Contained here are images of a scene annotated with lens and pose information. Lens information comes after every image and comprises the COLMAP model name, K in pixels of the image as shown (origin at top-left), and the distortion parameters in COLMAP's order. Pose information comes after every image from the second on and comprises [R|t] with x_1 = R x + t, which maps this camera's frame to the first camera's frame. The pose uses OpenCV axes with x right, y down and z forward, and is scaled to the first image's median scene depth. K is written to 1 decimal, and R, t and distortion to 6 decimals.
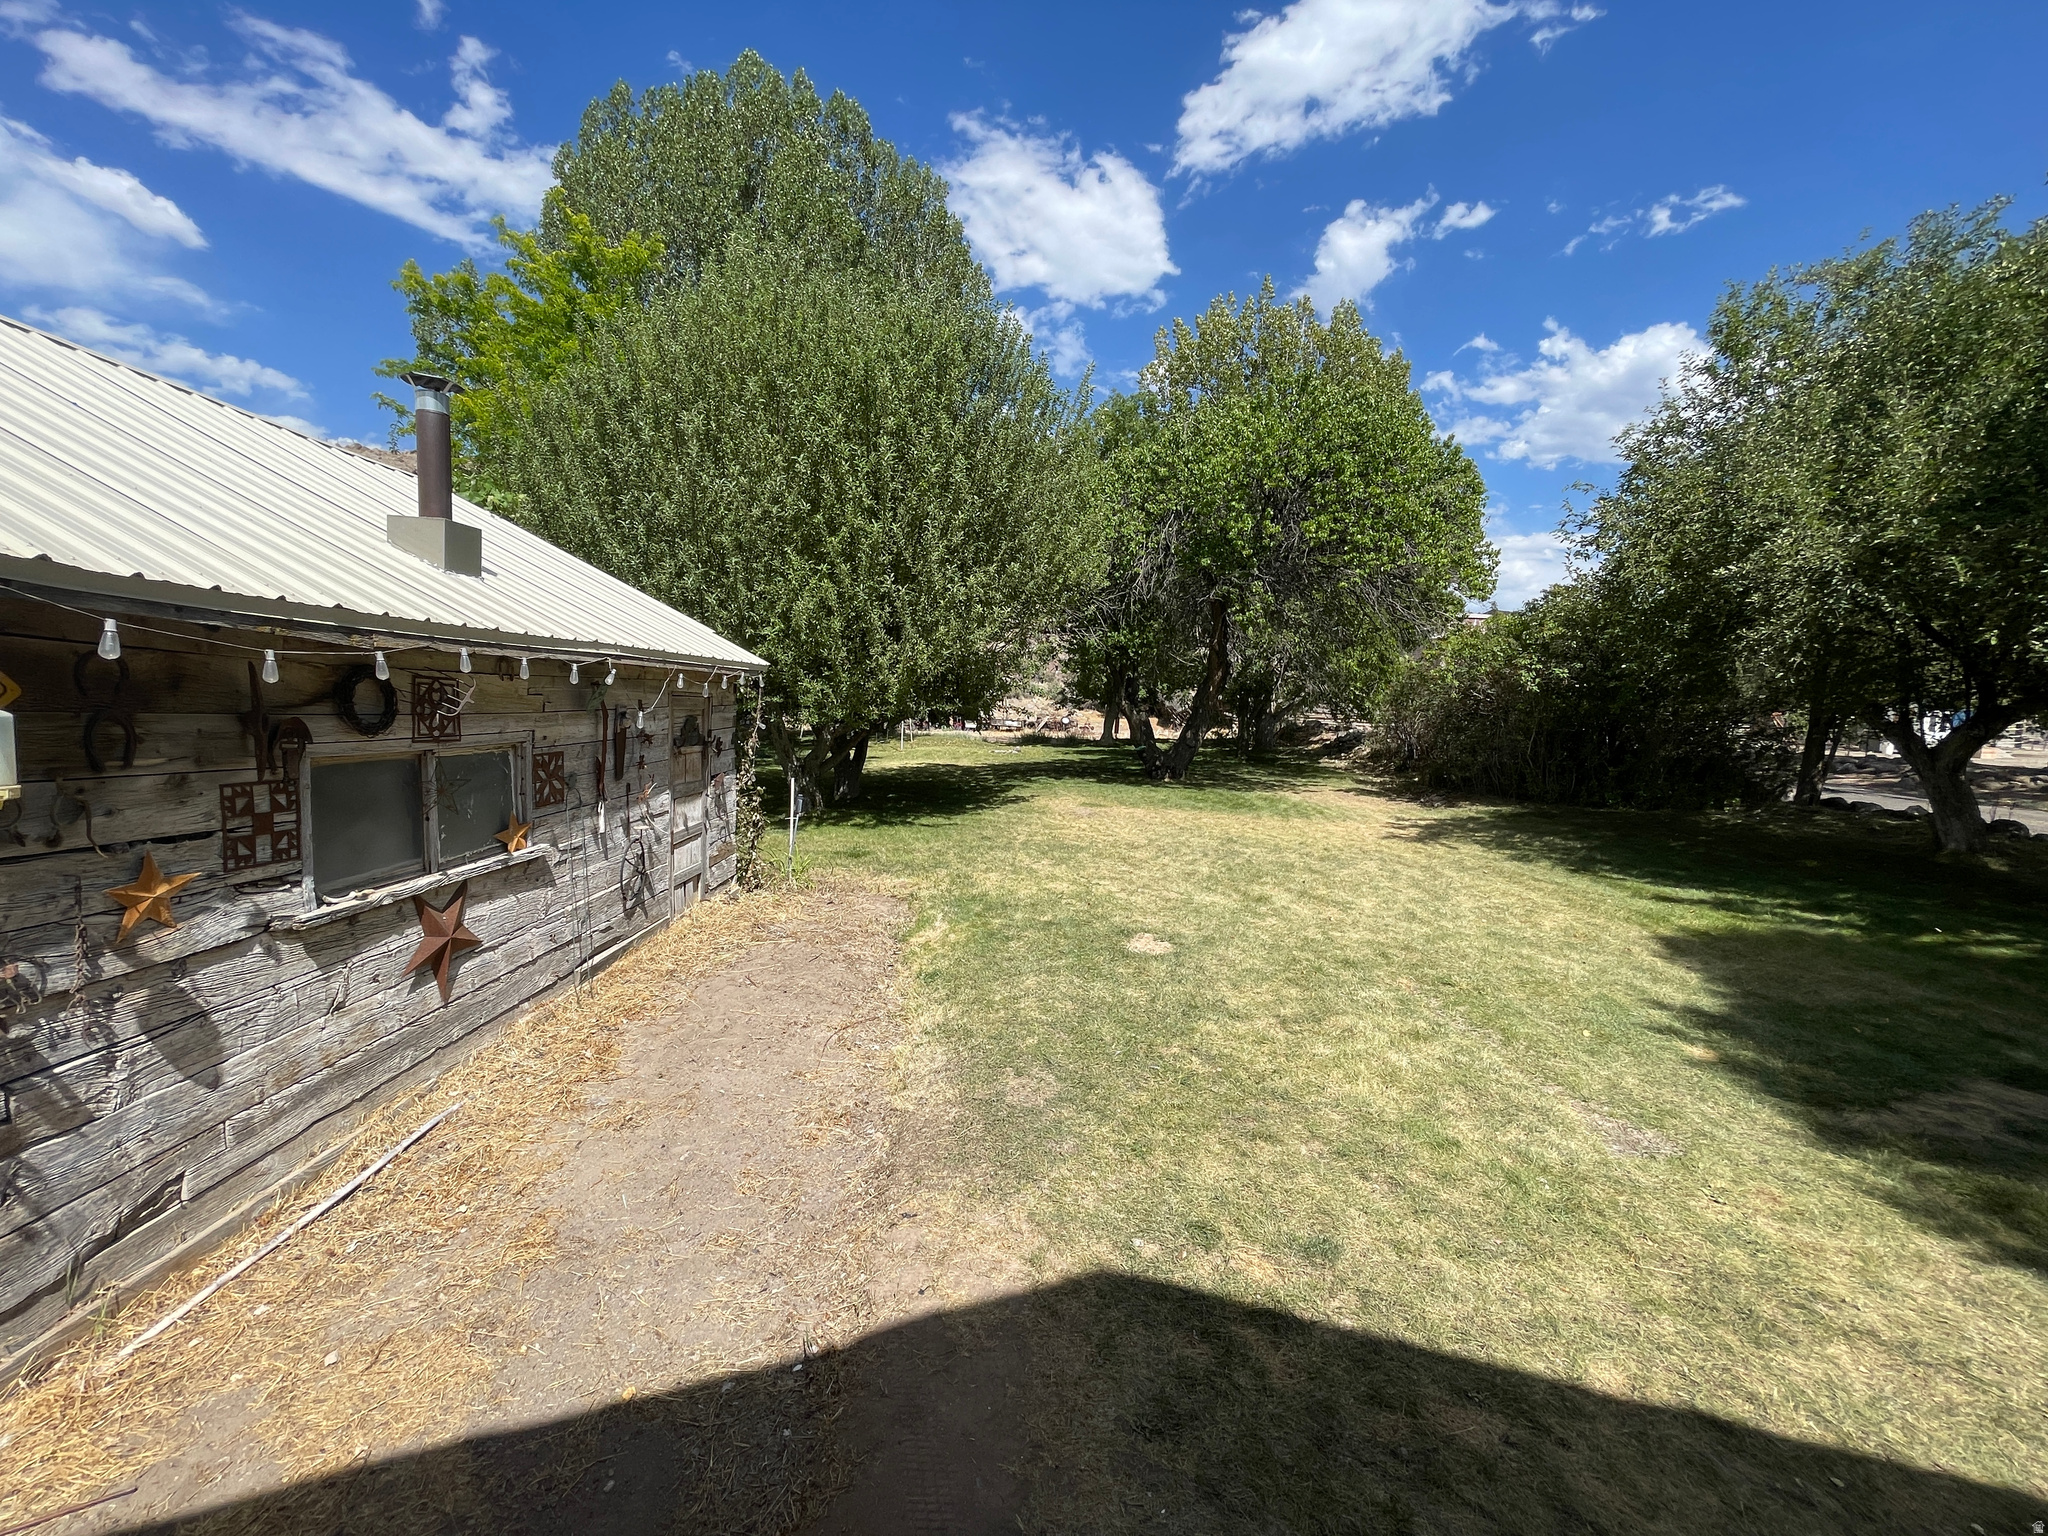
lens RADIAL K [[825.8, 0, 1024.0], [0, 825.8, 768.0], [0, 0, 1]] dist [-0.000482, -0.000458]
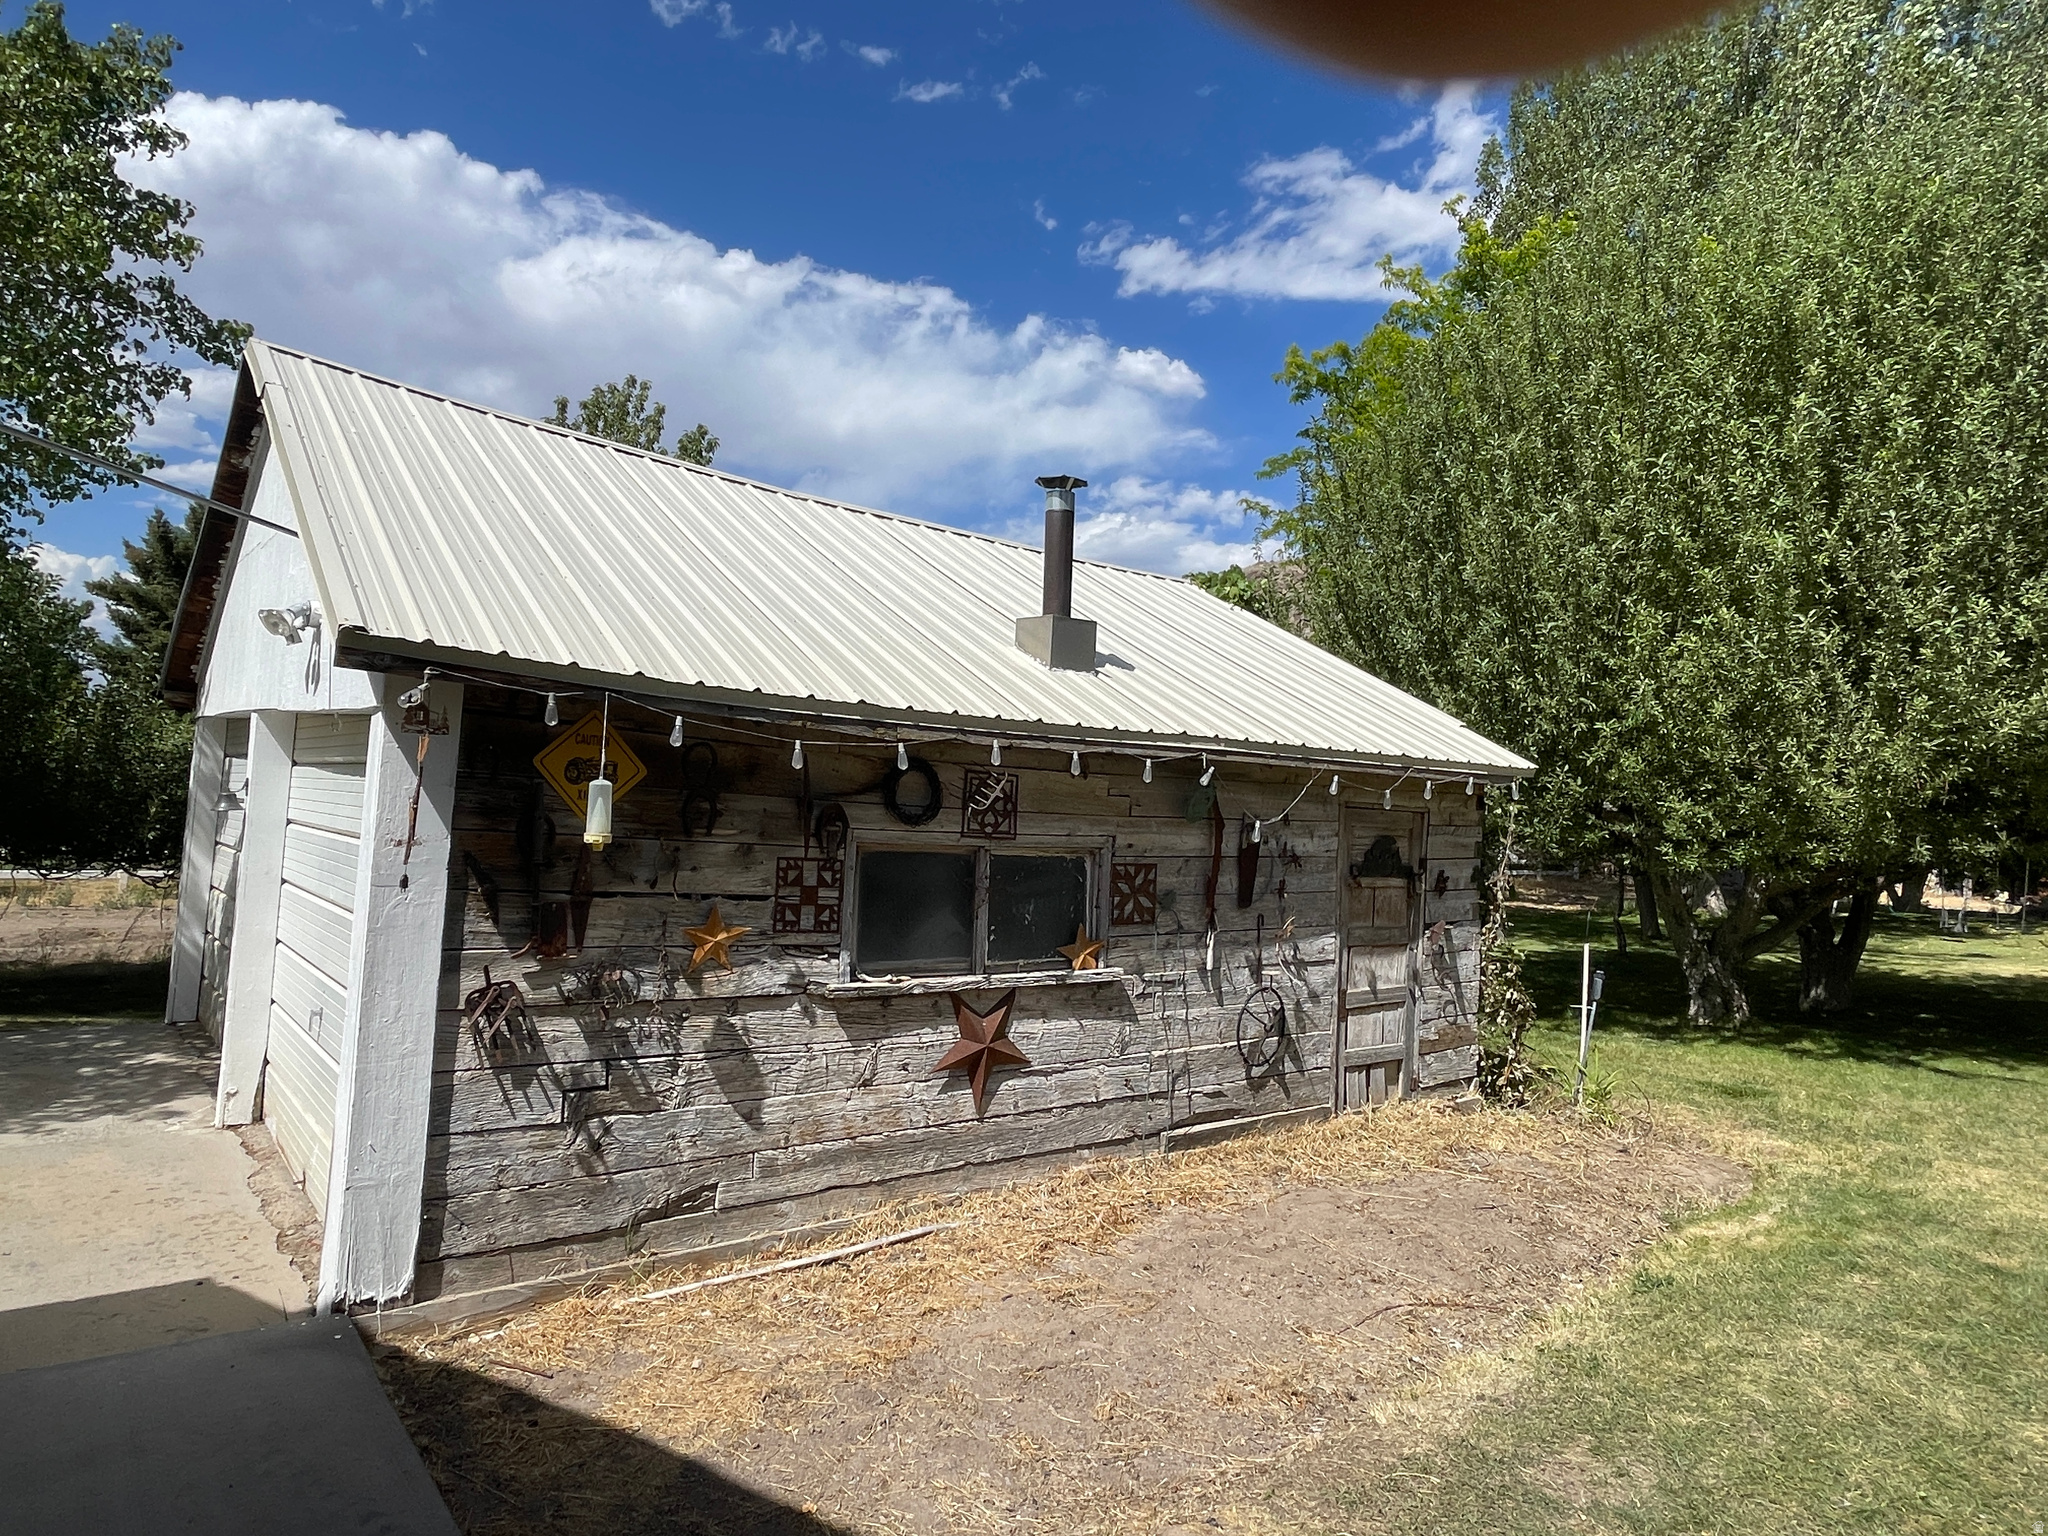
lens RADIAL K [[1213.9, 0, 1024.0], [0, 1213.9, 768.0], [0, 0, 1]] dist [-0.002682, -0.000347]
pose [[0.615494, -0.034804, -0.787372, 0.473809], [-0.084935, 0.990277, -0.110167, 0.042860], [0.783551, 0.134683, 0.606554, 0.159243]]
